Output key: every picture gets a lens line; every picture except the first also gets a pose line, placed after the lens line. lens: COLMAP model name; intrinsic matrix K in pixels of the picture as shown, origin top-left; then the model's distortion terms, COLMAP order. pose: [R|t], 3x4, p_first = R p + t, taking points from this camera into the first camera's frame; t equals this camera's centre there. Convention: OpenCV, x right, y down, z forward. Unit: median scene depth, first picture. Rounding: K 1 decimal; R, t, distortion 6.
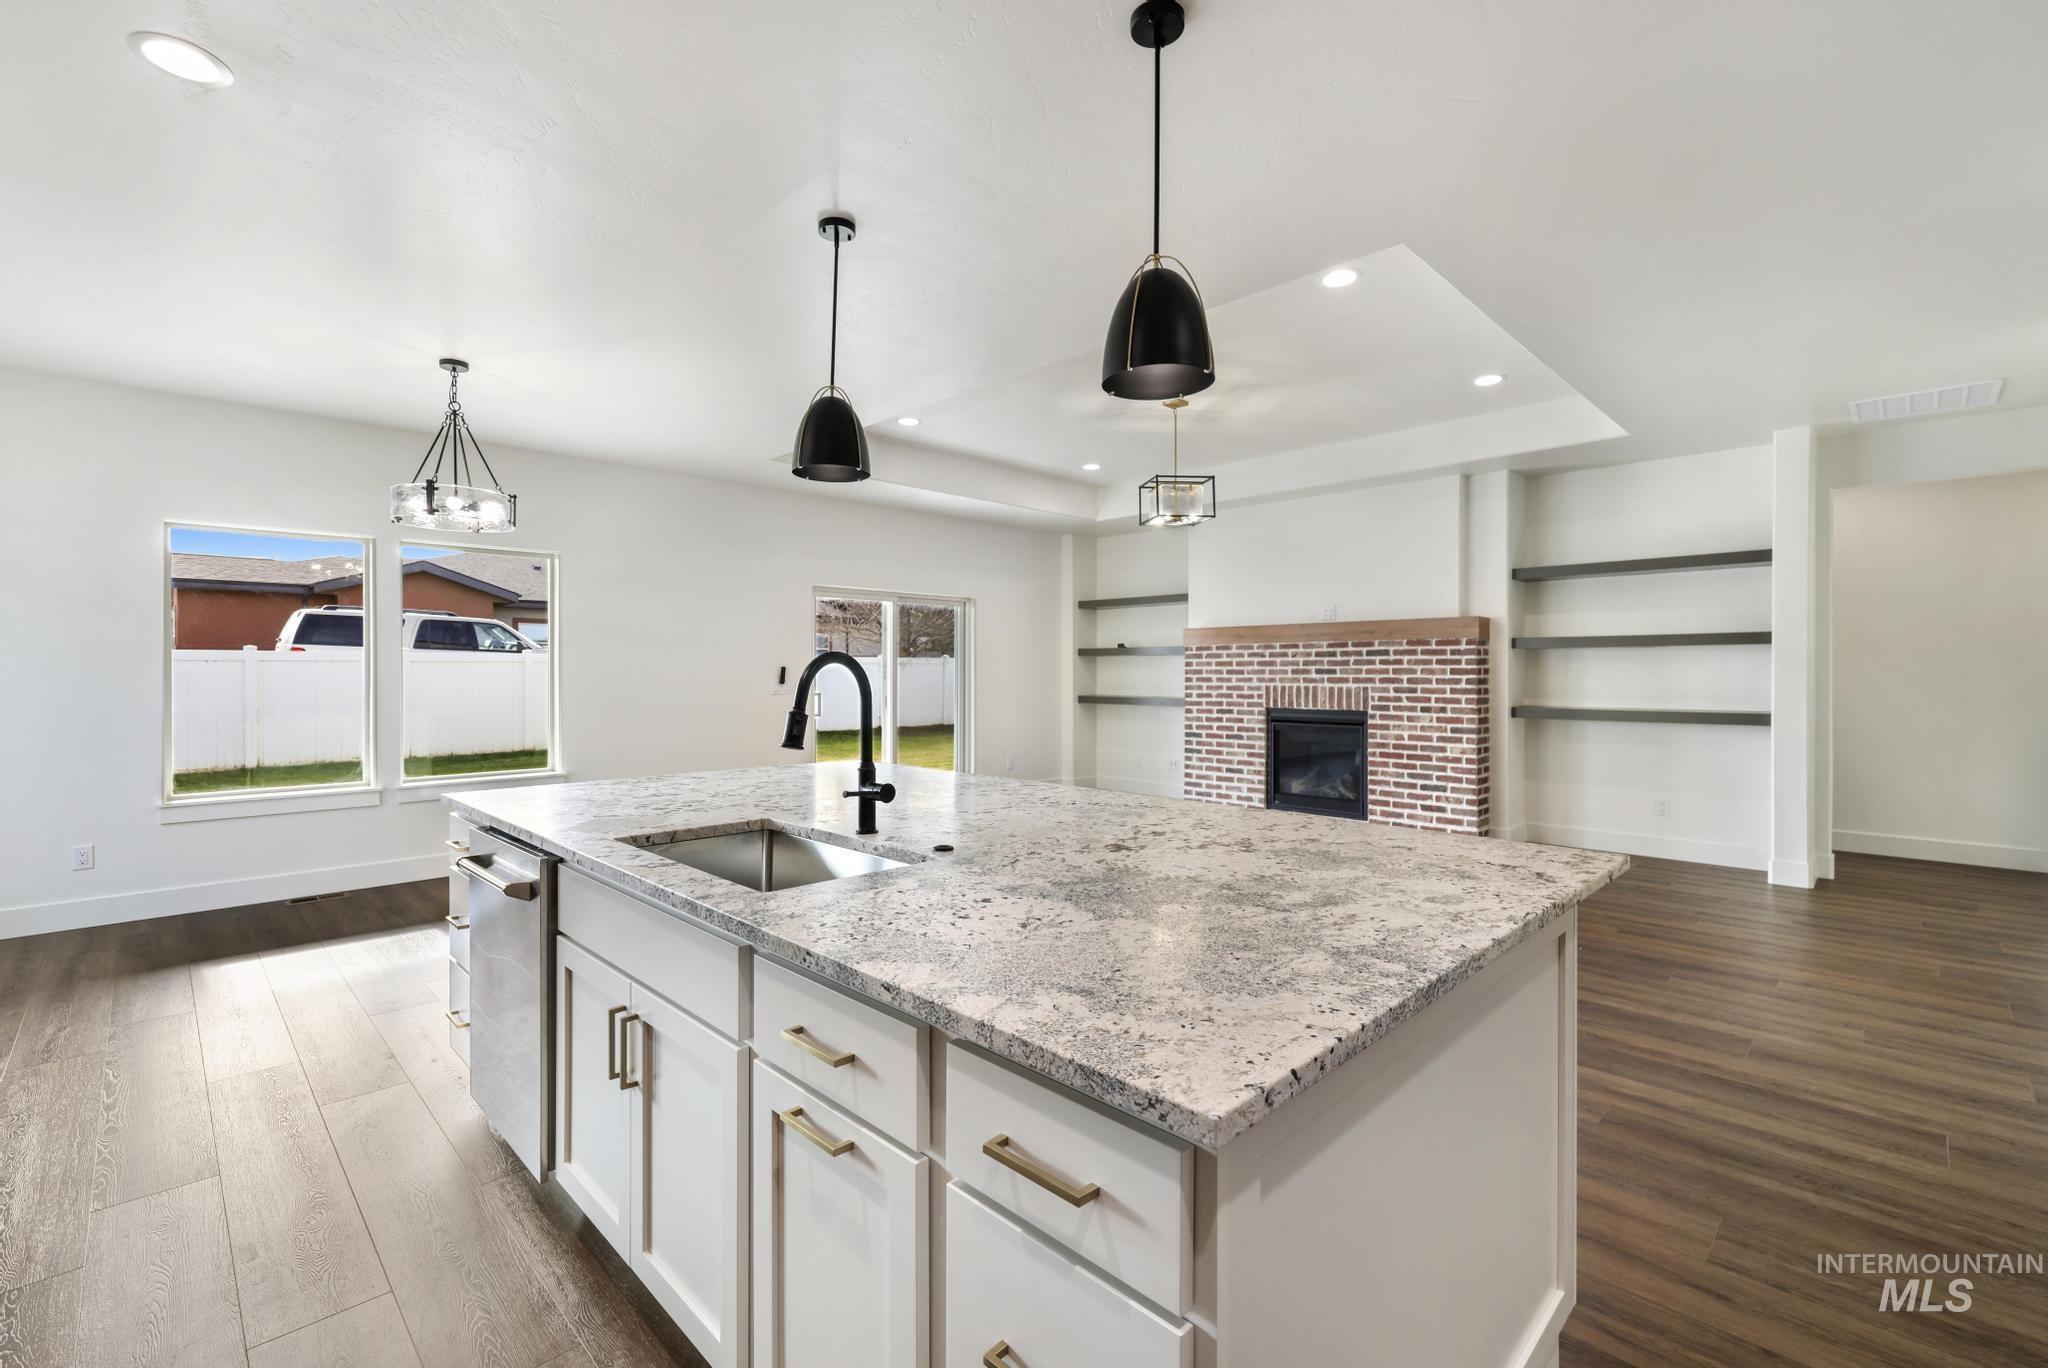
lens RADIAL K [[891.7, 0, 1025.0], [0, 891.7, 676.2], [0, 0, 1]] dist [0.001692, 0.000301]
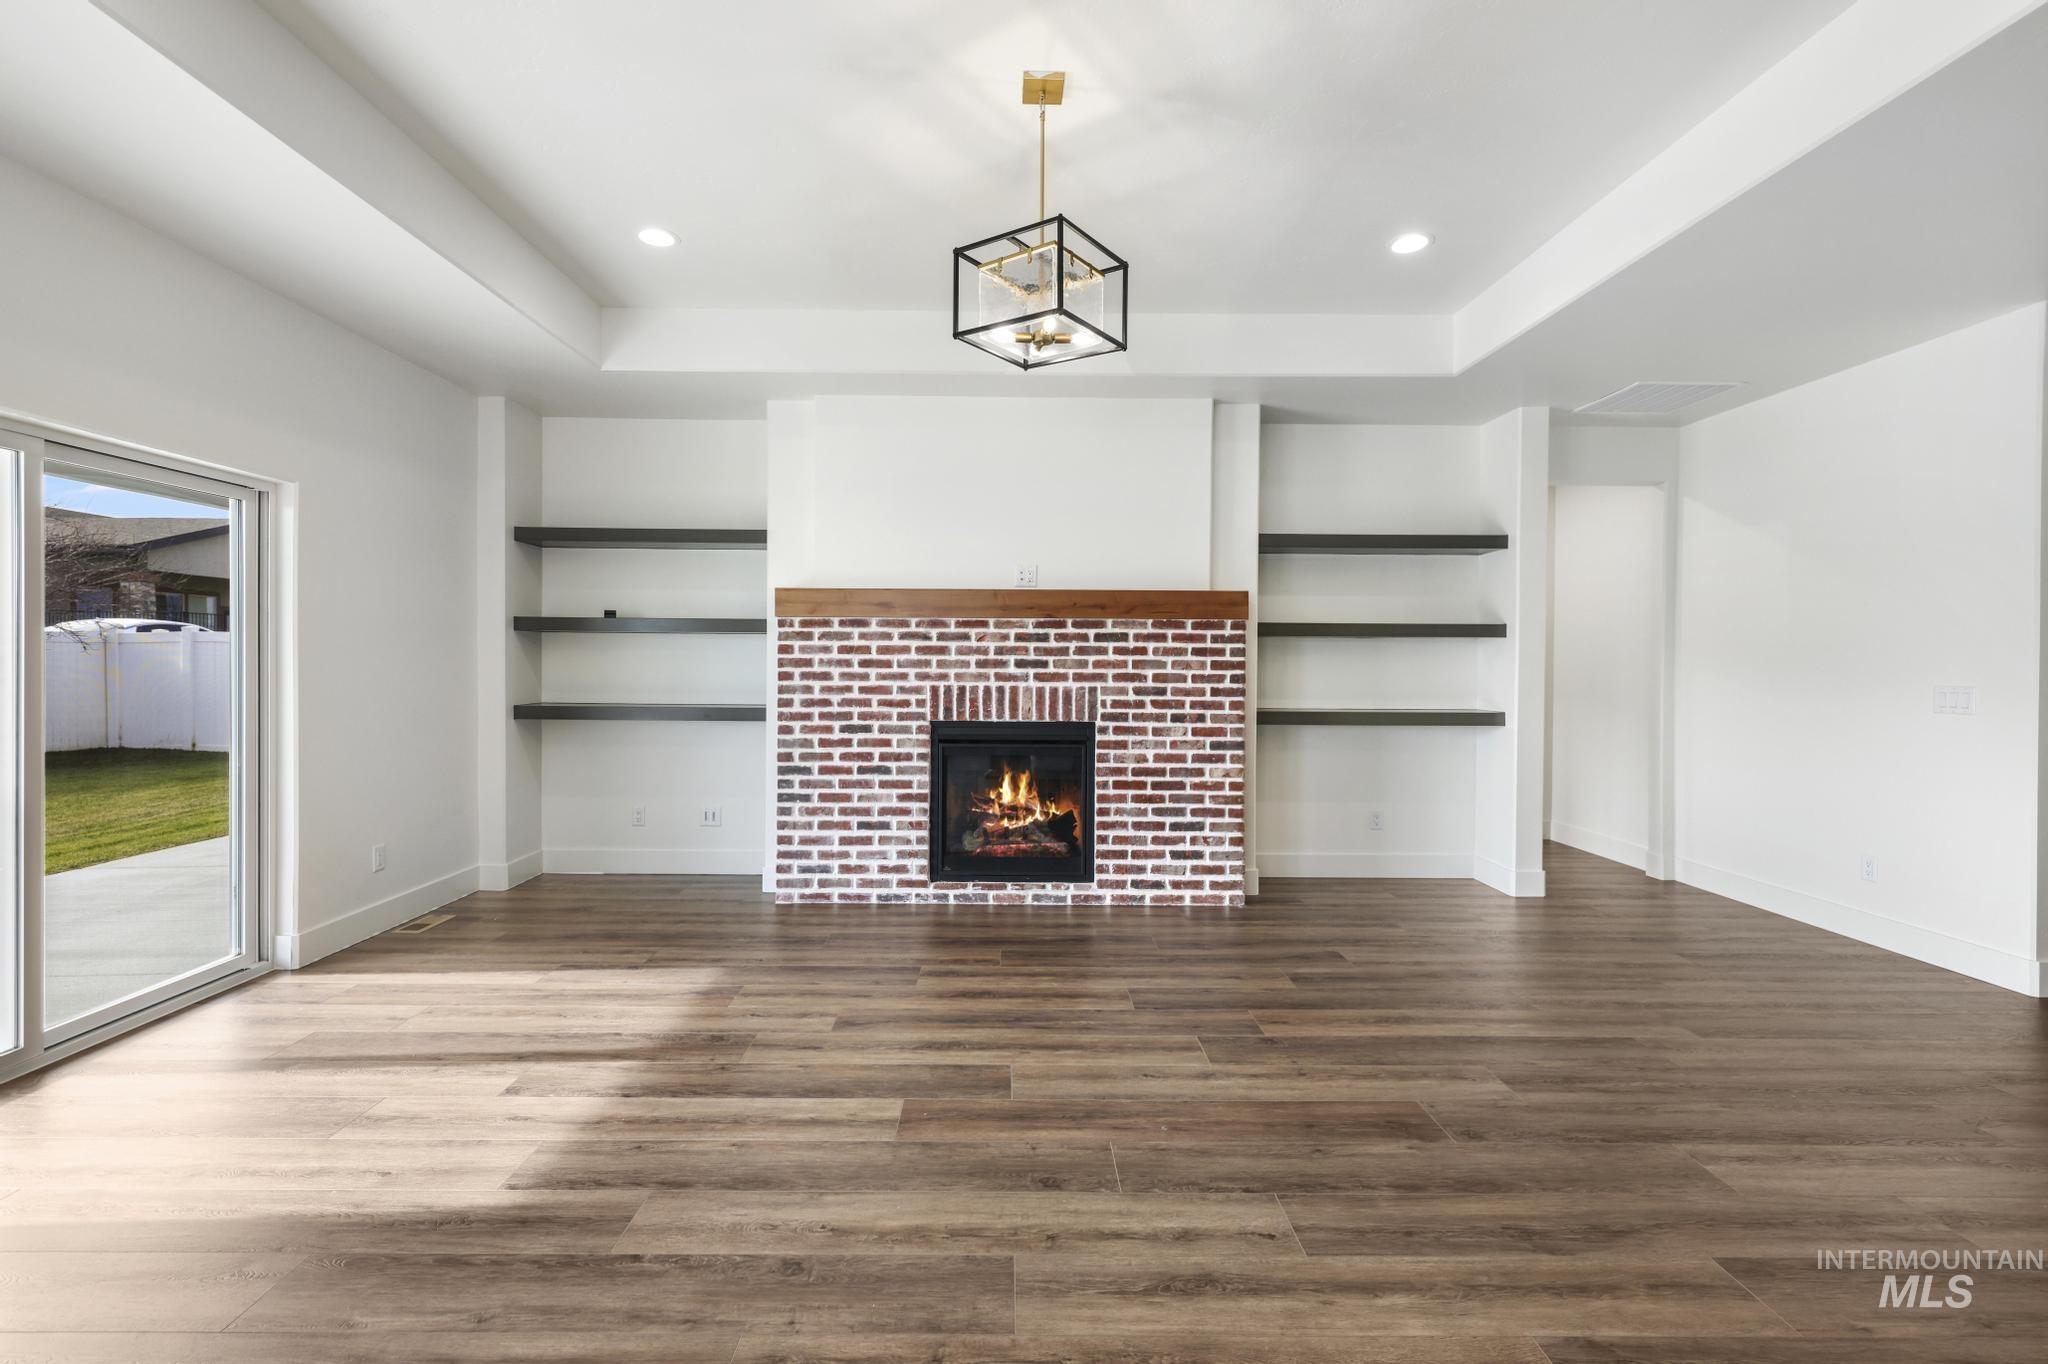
lens RADIAL K [[884.1, 0, 1028.2], [0, 884.1, 671.5], [0, 0, 1]] dist [-0.000122, 0.000158]
pose [[0.704640, -0.004201, 0.709553, -0.133656], [-0.003698, 0.999947, 0.009593, -0.006066], [-0.709556, -0.009383, 0.704587, 0.564001]]
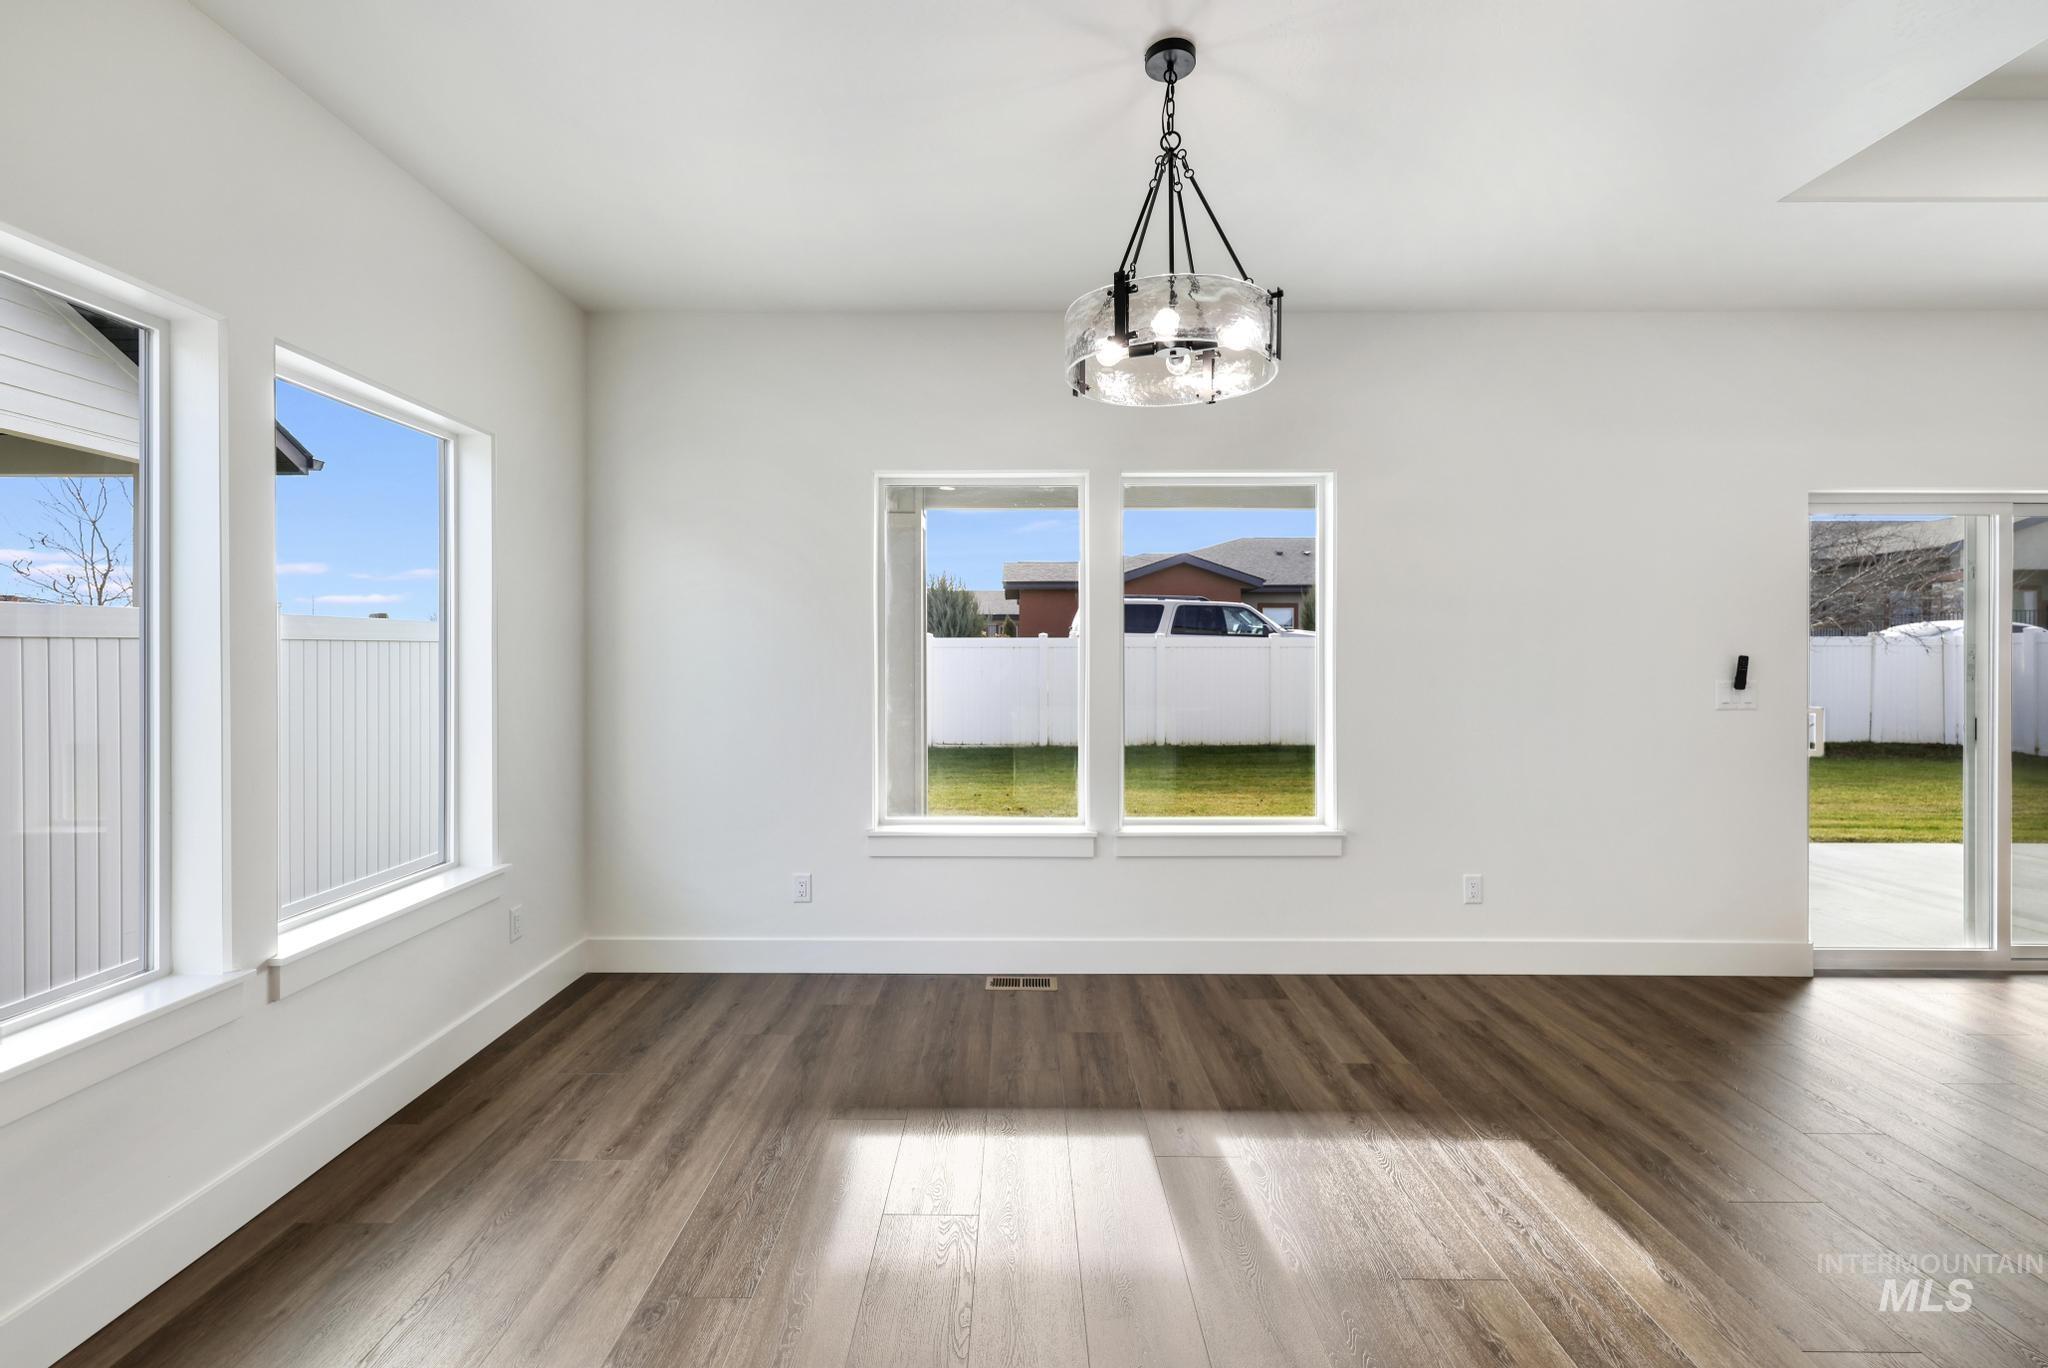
lens RADIAL K [[881.8, 0, 1013.3], [0, 881.8, 656.0], [0, 0, 1]] dist [0.000574, 0.000092]
pose [[0.703745, 0.002331, -0.710449, -0.212083], [-0.004689, 0.999988, -0.001364, -0.008070], [0.710437, 0.004292, 0.703748, 0.358435]]
